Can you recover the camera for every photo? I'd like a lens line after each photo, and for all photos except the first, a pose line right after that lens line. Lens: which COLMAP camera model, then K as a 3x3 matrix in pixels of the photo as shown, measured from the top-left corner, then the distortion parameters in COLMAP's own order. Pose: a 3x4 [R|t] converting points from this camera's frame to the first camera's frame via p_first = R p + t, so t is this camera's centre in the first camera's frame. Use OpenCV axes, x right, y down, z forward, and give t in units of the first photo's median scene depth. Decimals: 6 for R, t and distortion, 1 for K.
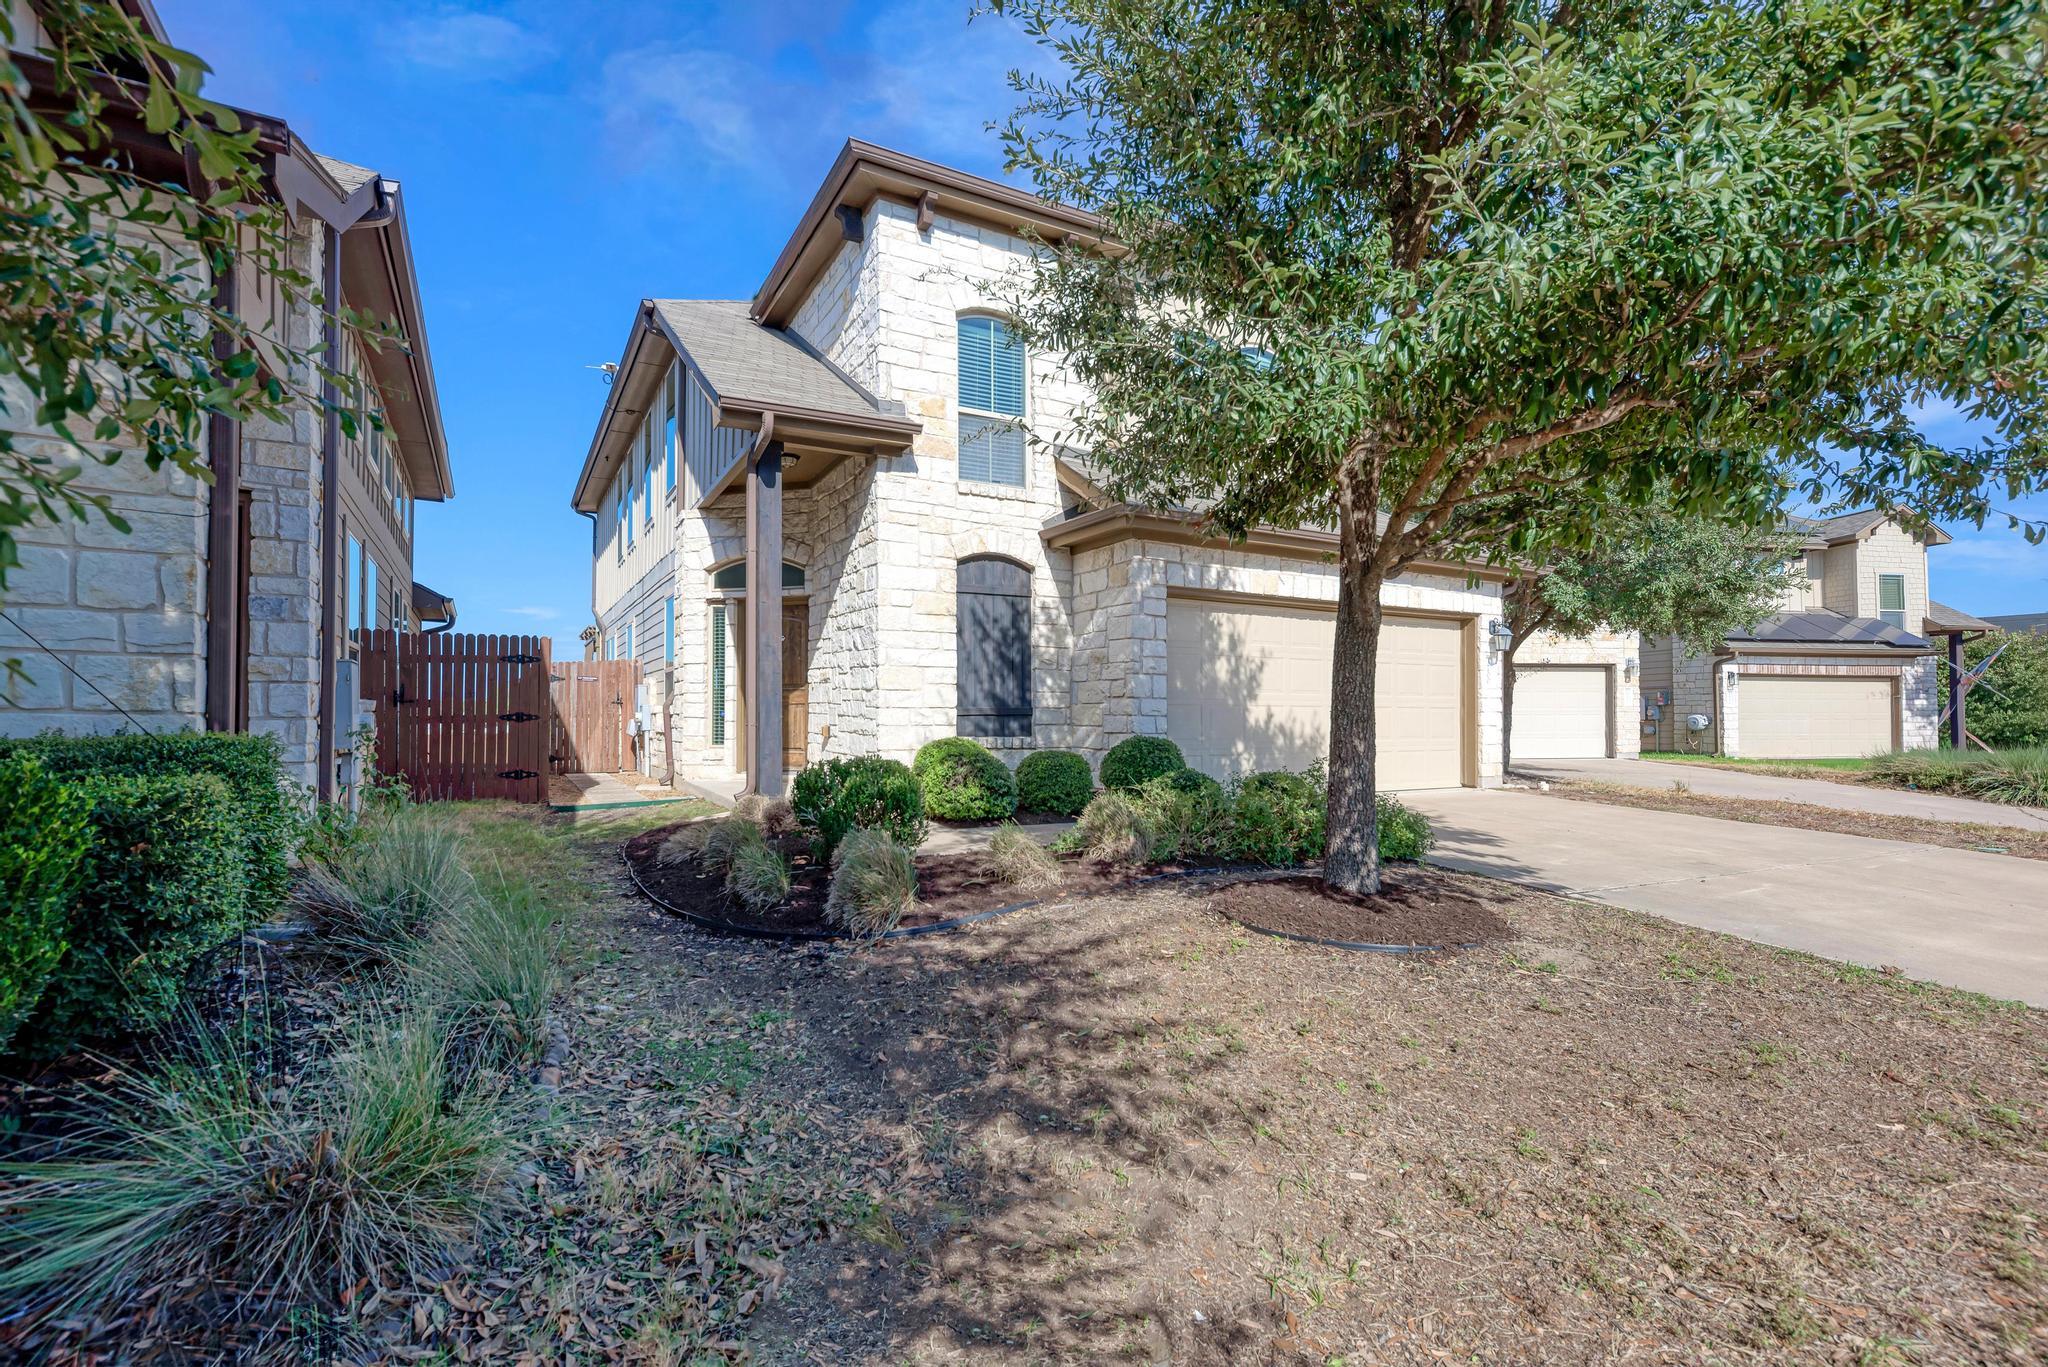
lens RADIAL K [[990.8, 0, 1029.6], [0, 990.8, 691.8], [0, 0, 1]] dist [-0.001275, -0.000026]
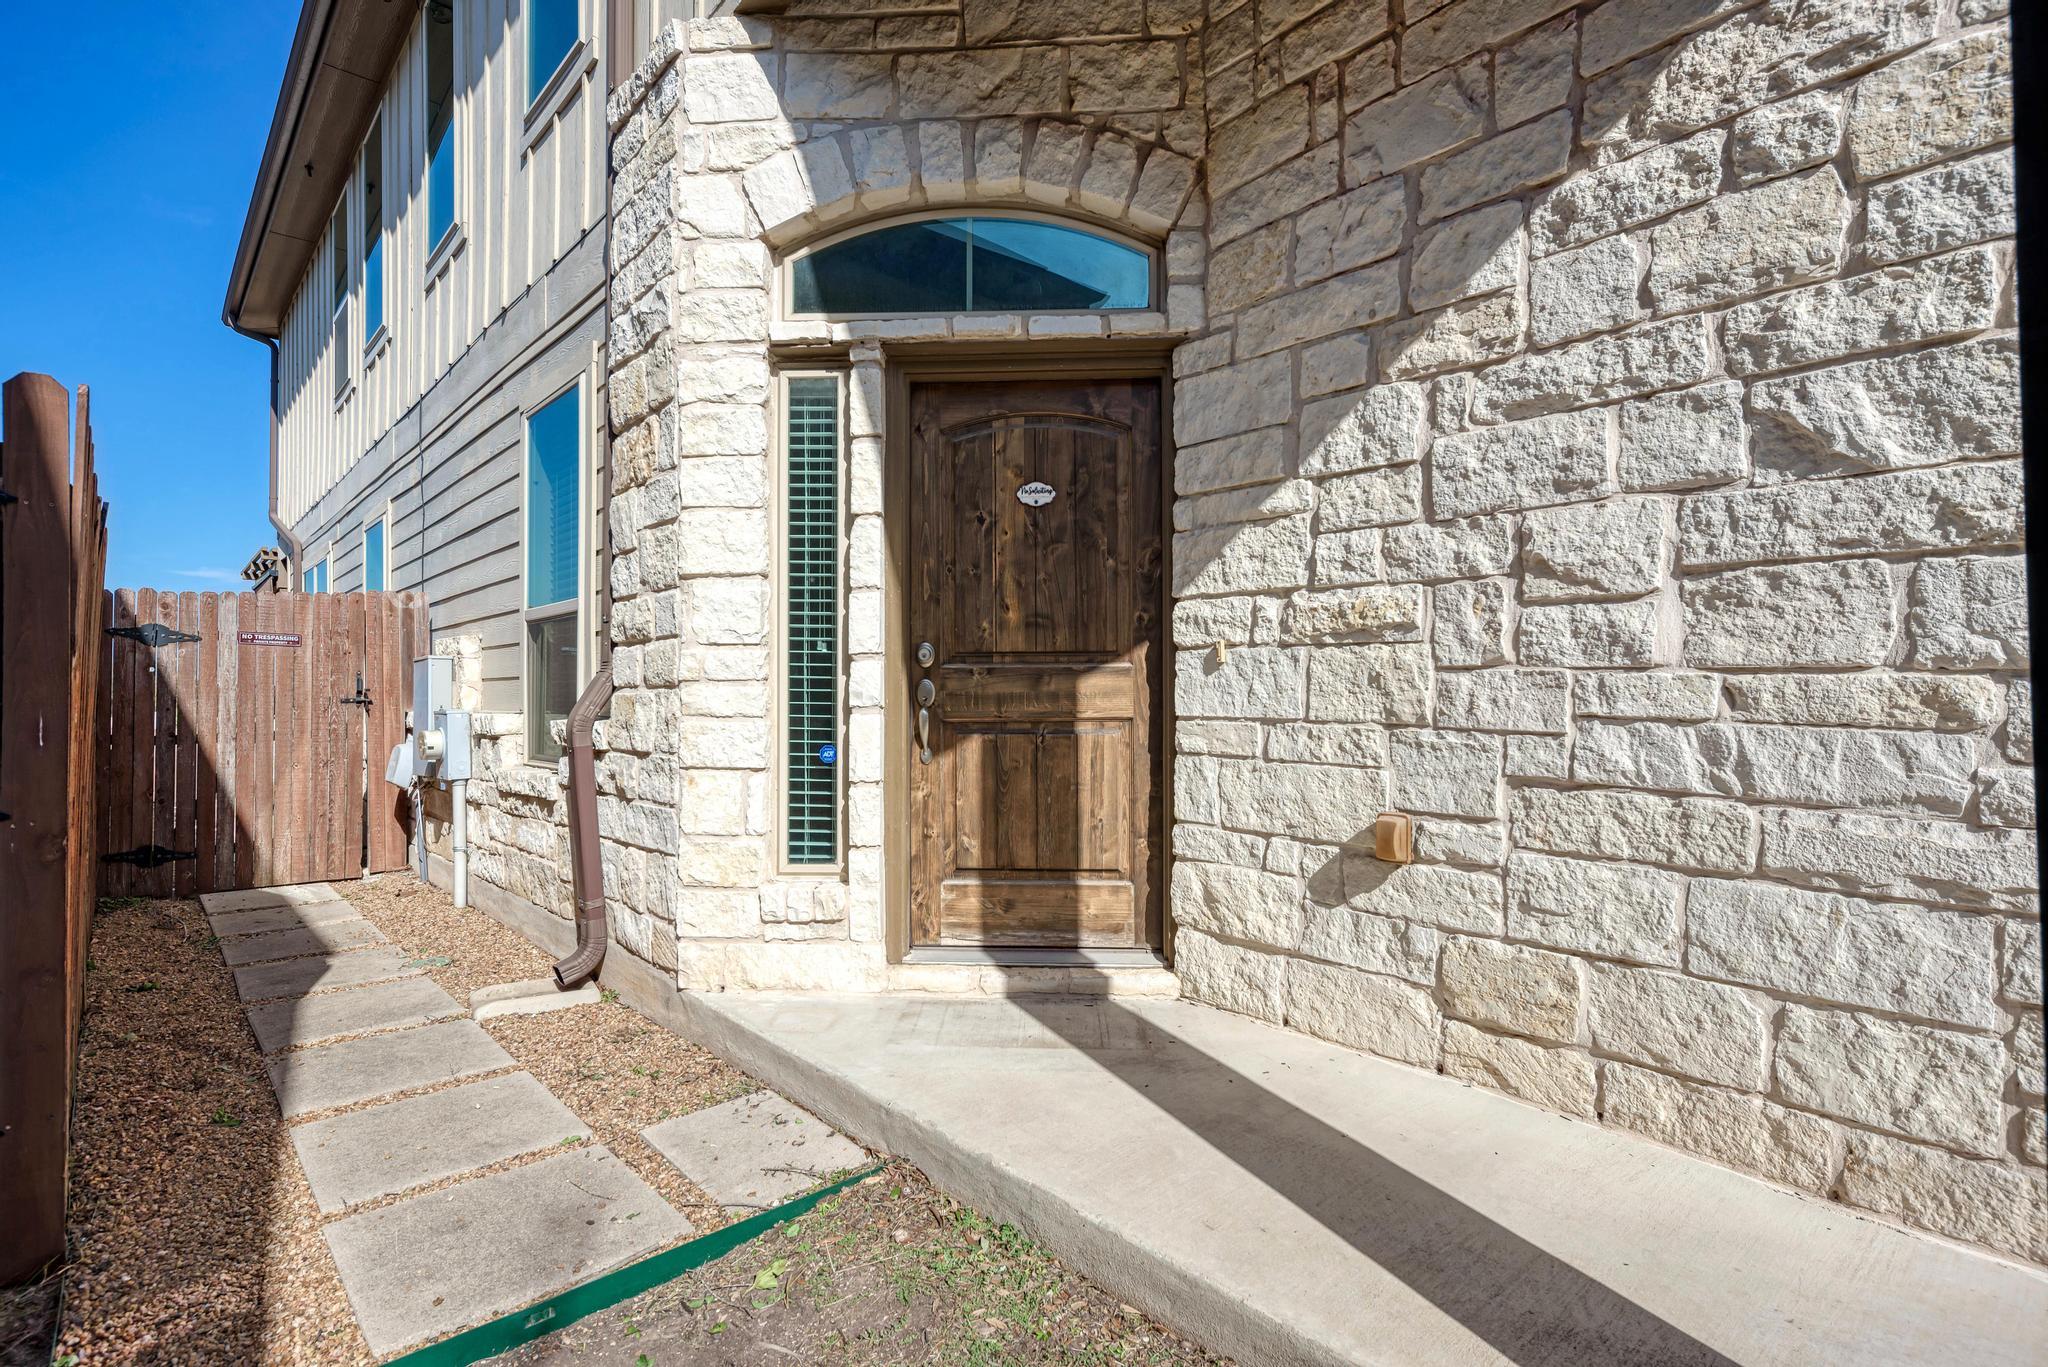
lens RADIAL K [[1015.3, 0, 1022.5], [0, 1015.3, 687.6], [0, 0, 1]] dist [-0.002309, 0.000033]
pose [[0.973364, 0.003923, 0.229231, -0.269276], [-0.006978, 0.999897, 0.012516, -0.000406], [-0.229158, -0.013782, 0.973292, 0.587162]]
